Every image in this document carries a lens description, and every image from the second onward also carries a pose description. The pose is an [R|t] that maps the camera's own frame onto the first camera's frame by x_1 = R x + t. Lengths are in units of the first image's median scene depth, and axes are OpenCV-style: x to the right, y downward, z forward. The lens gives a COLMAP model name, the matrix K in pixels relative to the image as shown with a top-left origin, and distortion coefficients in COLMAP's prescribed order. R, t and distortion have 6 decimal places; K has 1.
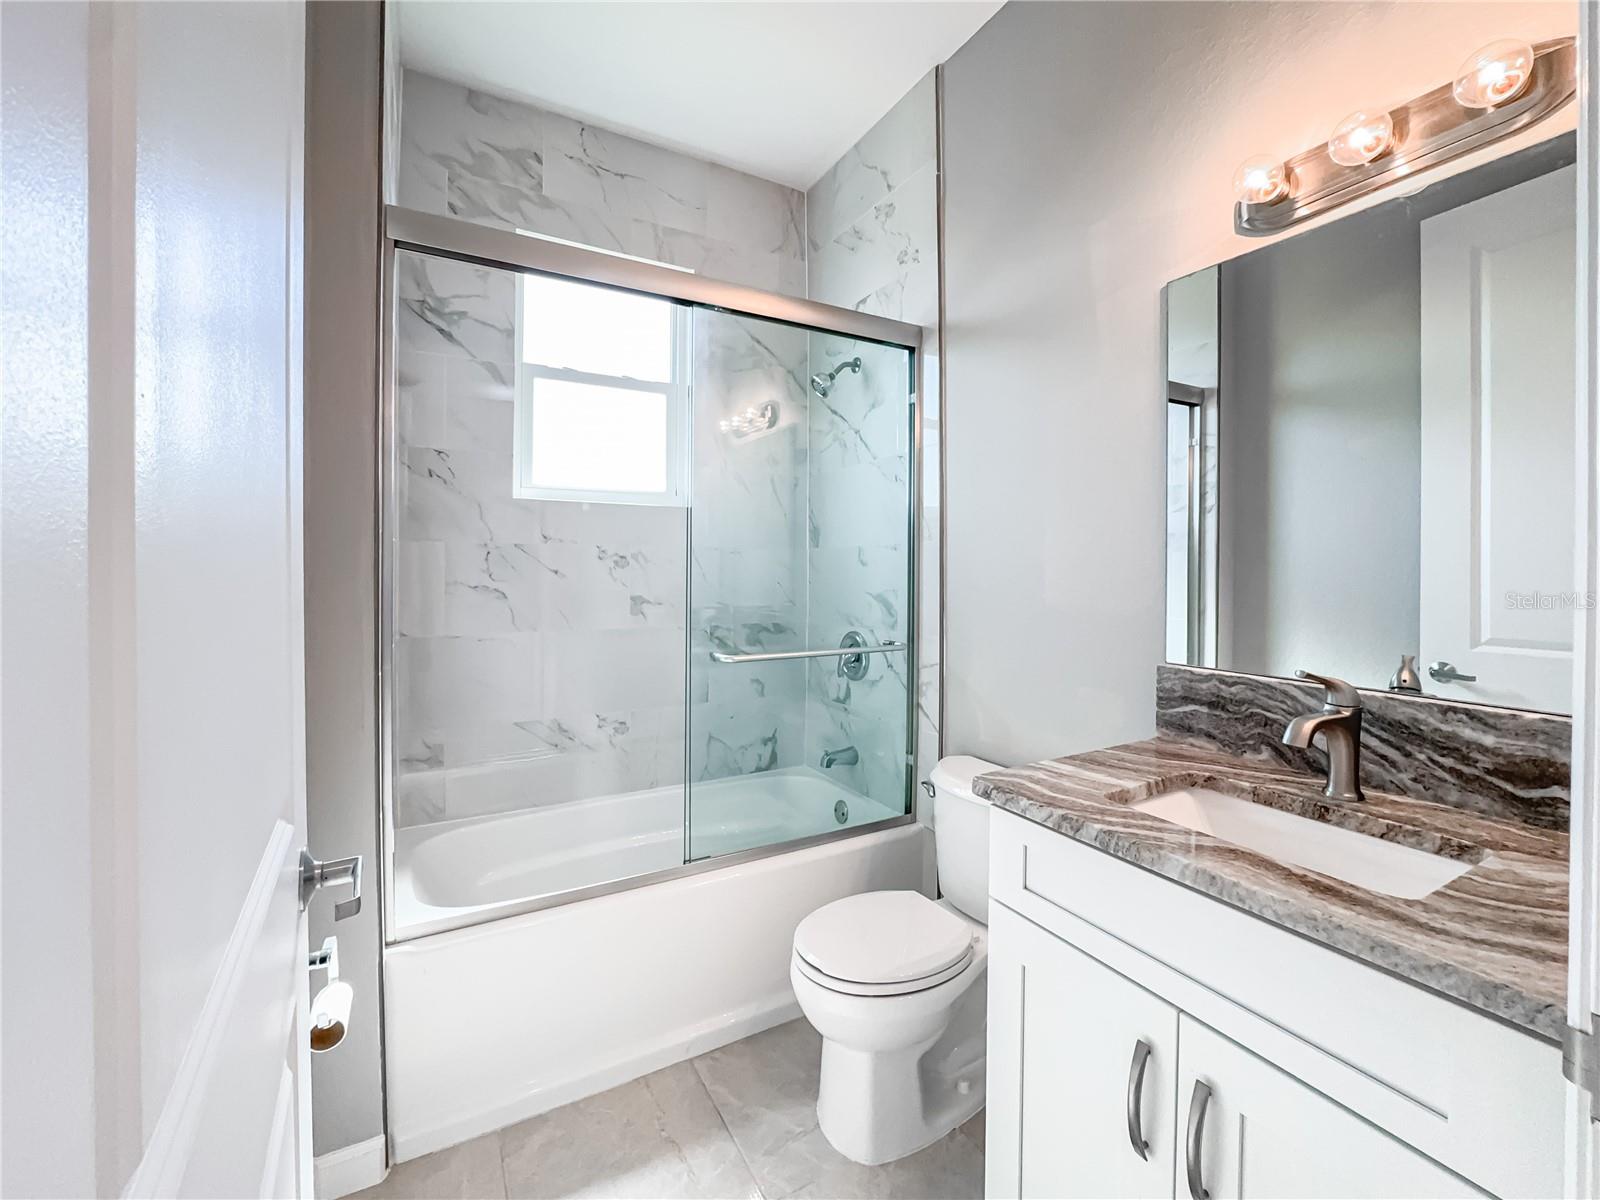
lens RADIAL K [[652.9, 0, 801.0], [0, 652.9, 585.1], [0, 0, 1]] dist [-0.017982, 0.001594]
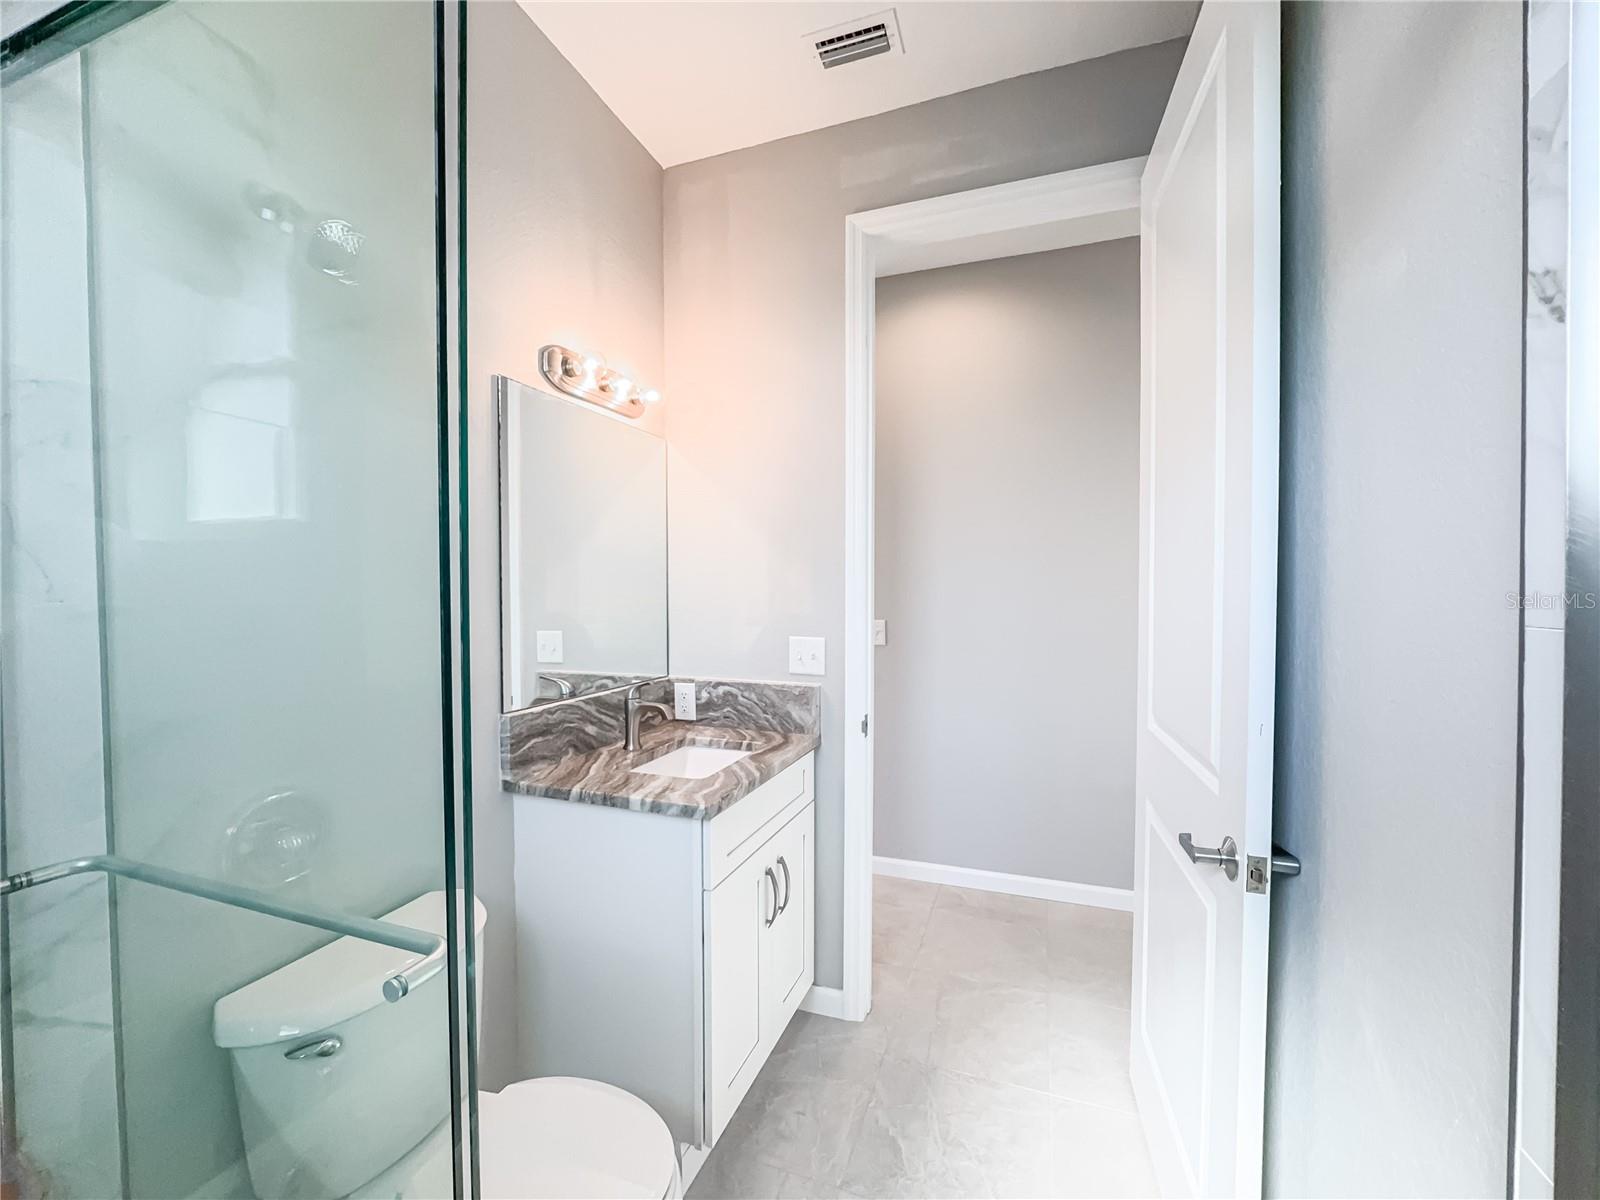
lens RADIAL K [[652.9, 0, 802.0], [0, 652.9, 596.9], [0, 0, 1]] dist [-0.017982, 0.001594]
pose [[-0.665956, -0.011129, 0.745908, -0.696088], [0.014235, 0.999517, 0.027622, -0.119436], [-0.745855, 0.029013, -0.665476, 1.523676]]
